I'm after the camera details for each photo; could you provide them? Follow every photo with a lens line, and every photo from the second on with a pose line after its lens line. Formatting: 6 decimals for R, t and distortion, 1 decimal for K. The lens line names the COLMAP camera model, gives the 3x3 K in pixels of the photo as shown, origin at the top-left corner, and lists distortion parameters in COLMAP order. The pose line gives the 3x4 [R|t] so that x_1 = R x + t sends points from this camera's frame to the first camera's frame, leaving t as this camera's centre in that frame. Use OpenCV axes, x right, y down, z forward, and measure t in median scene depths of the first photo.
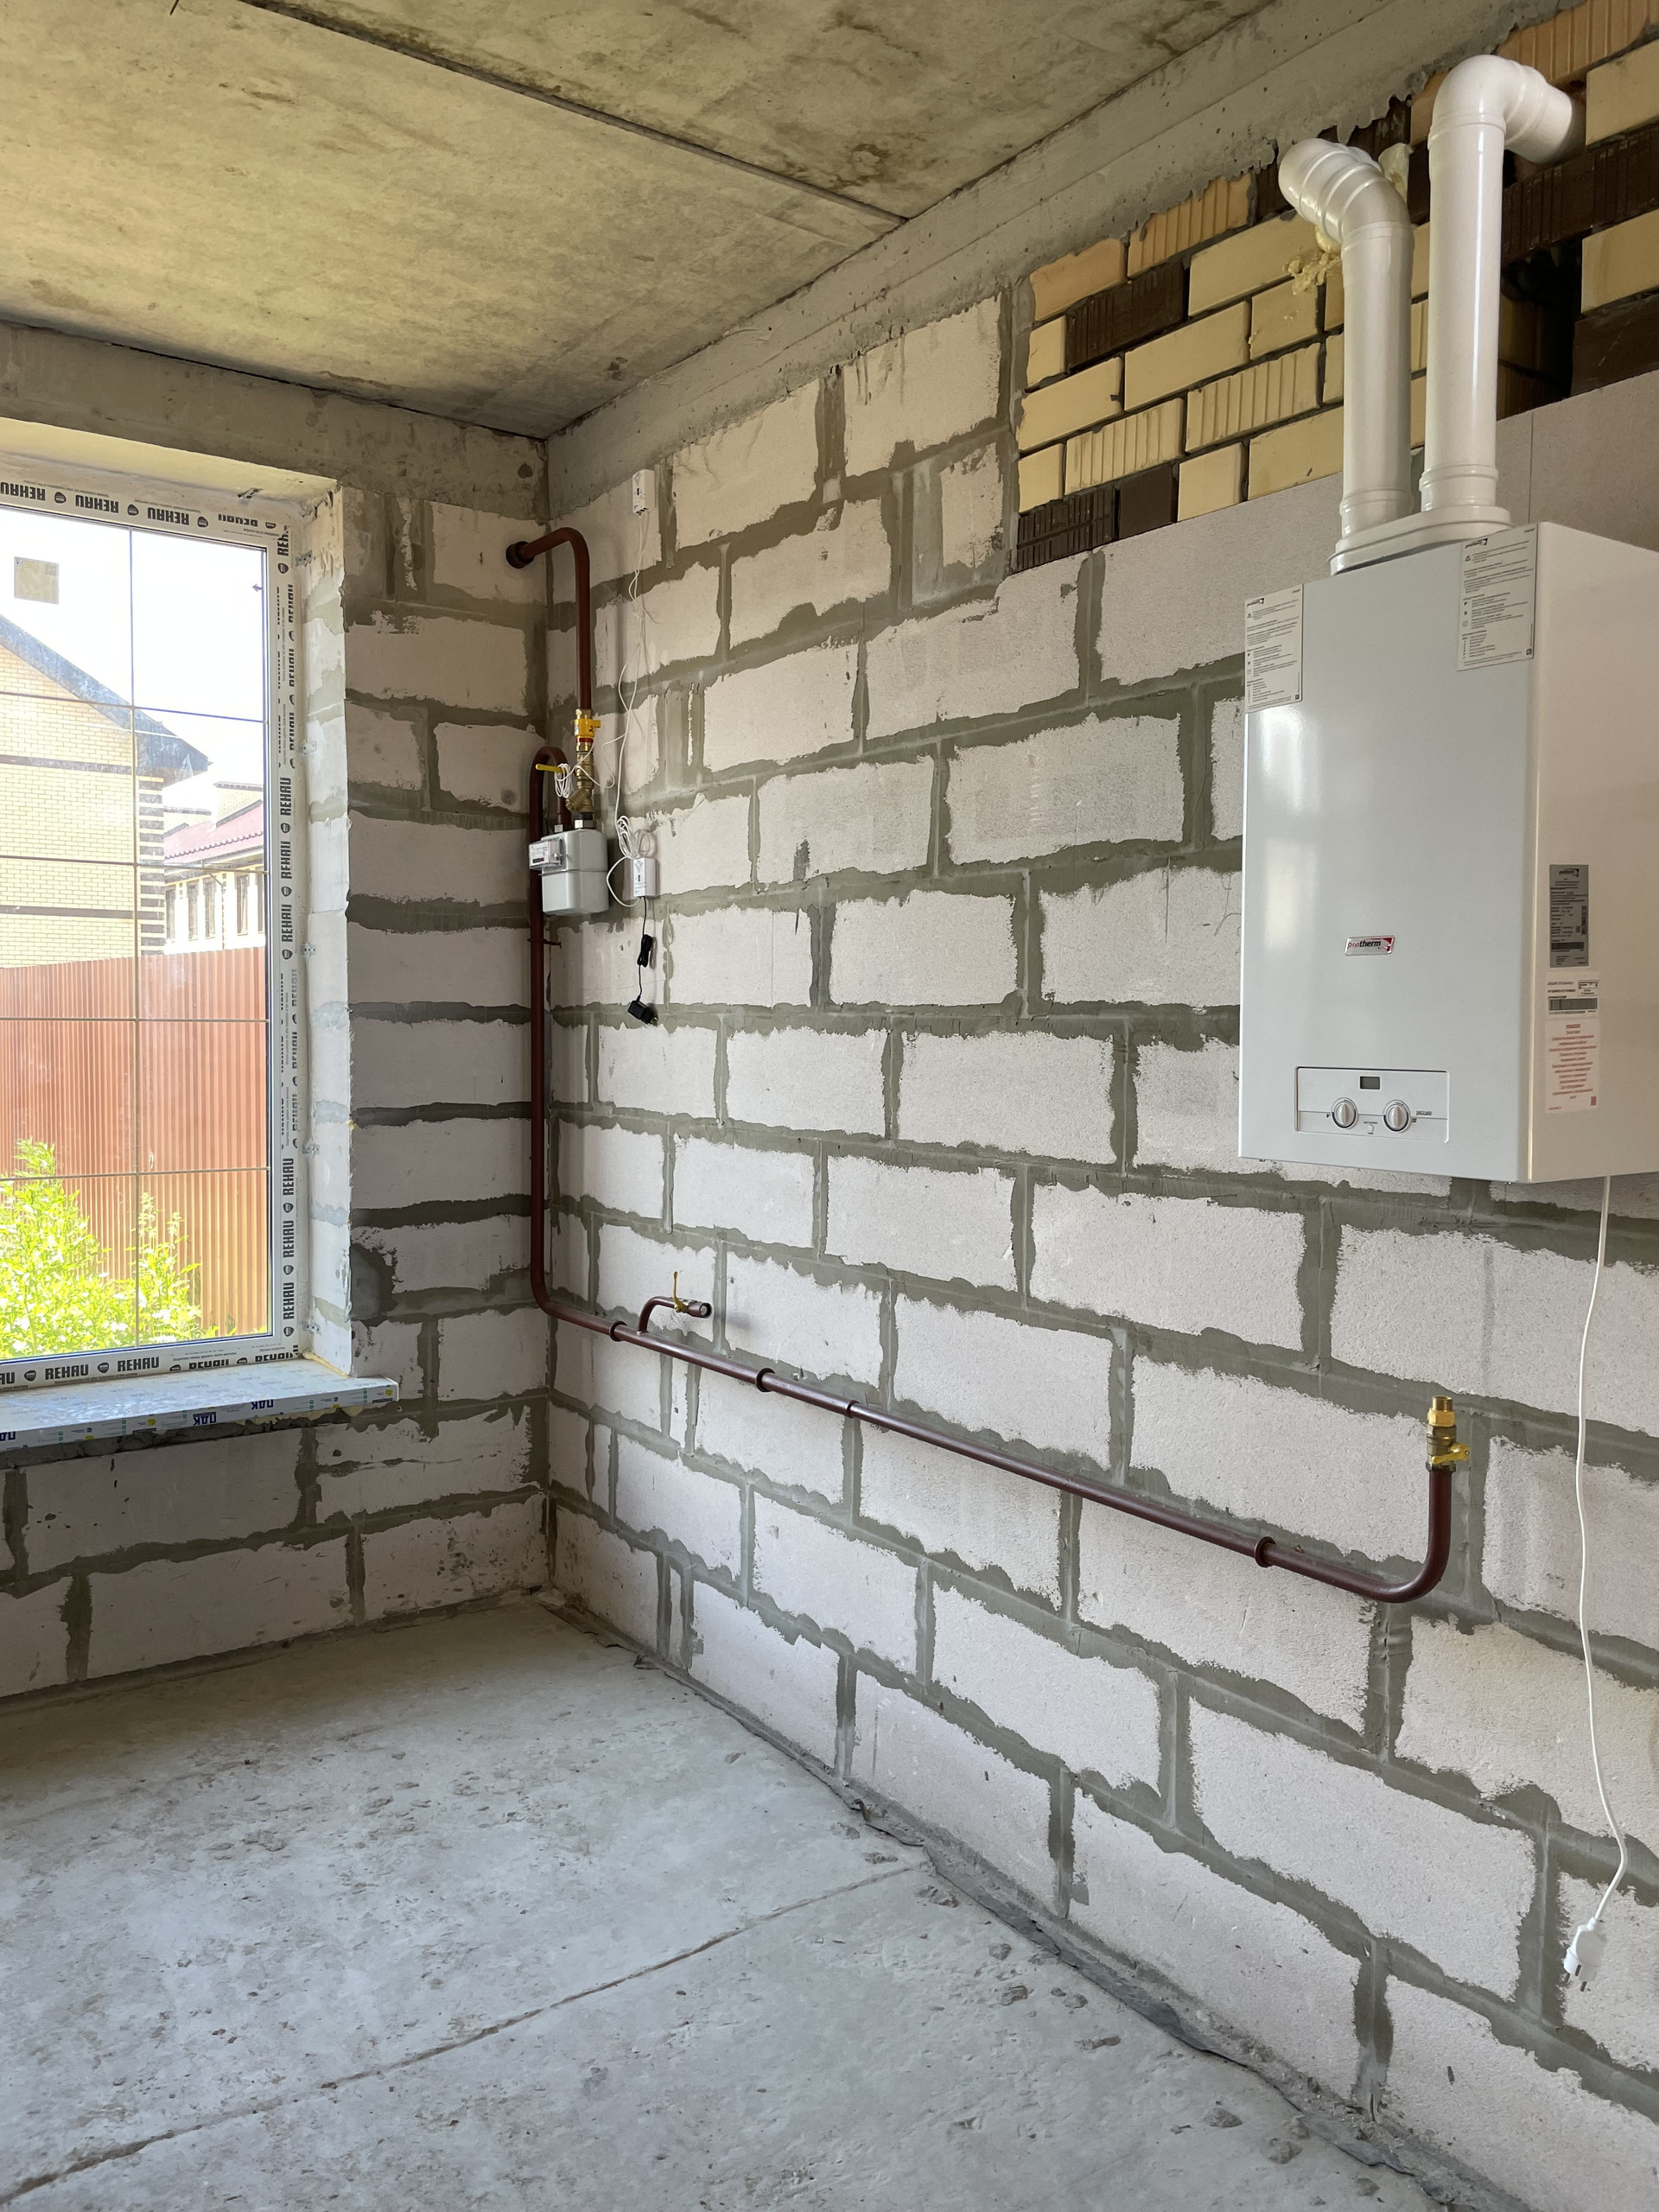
lens RADIAL K [[1688.9, 0, 858.0], [0, 1688.9, 1082.6], [0, 0, 1]] dist [0.092145, -0.138011]
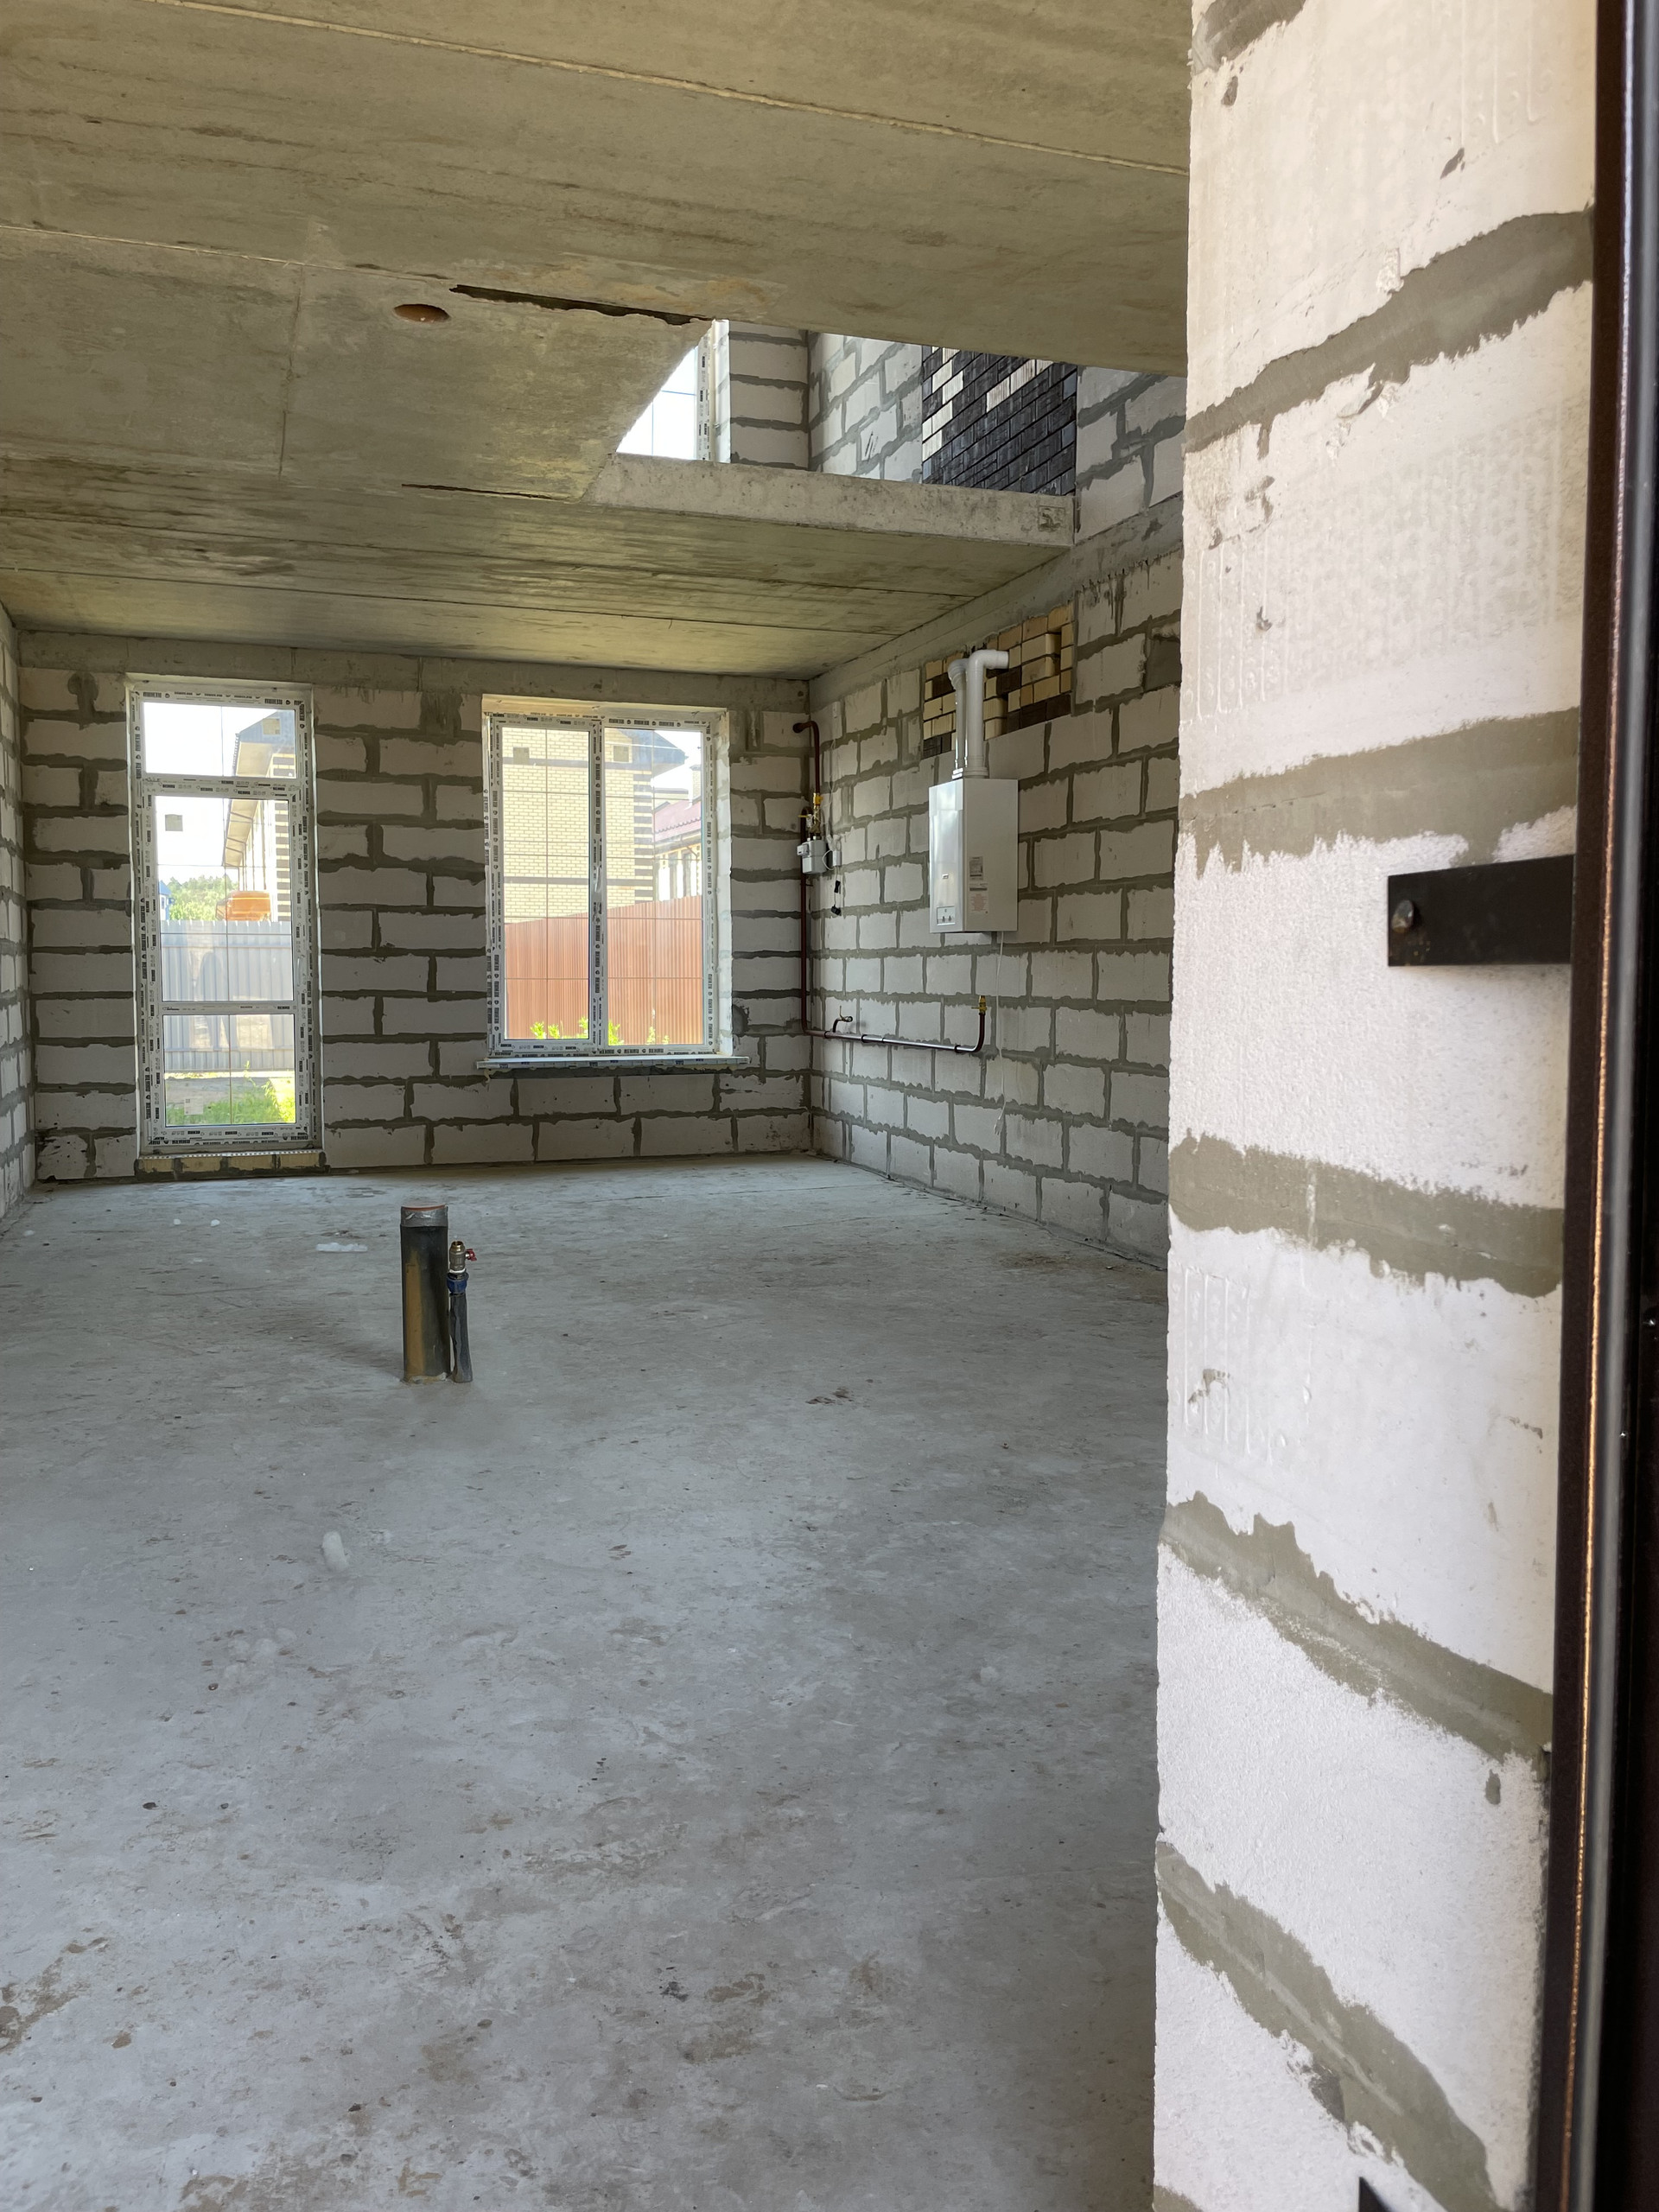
lens RADIAL K [[1691.5, 0, 832.7], [0, 1691.5, 1082.6], [0, 0, 1]] dist [0.098022, -0.142314]
pose [[0.961553, 0.008901, -0.274477, 0.557520], [-0.001938, 0.999670, 0.025630, 0.148657], [0.274614, -0.024113, 0.961252, -1.435120]]
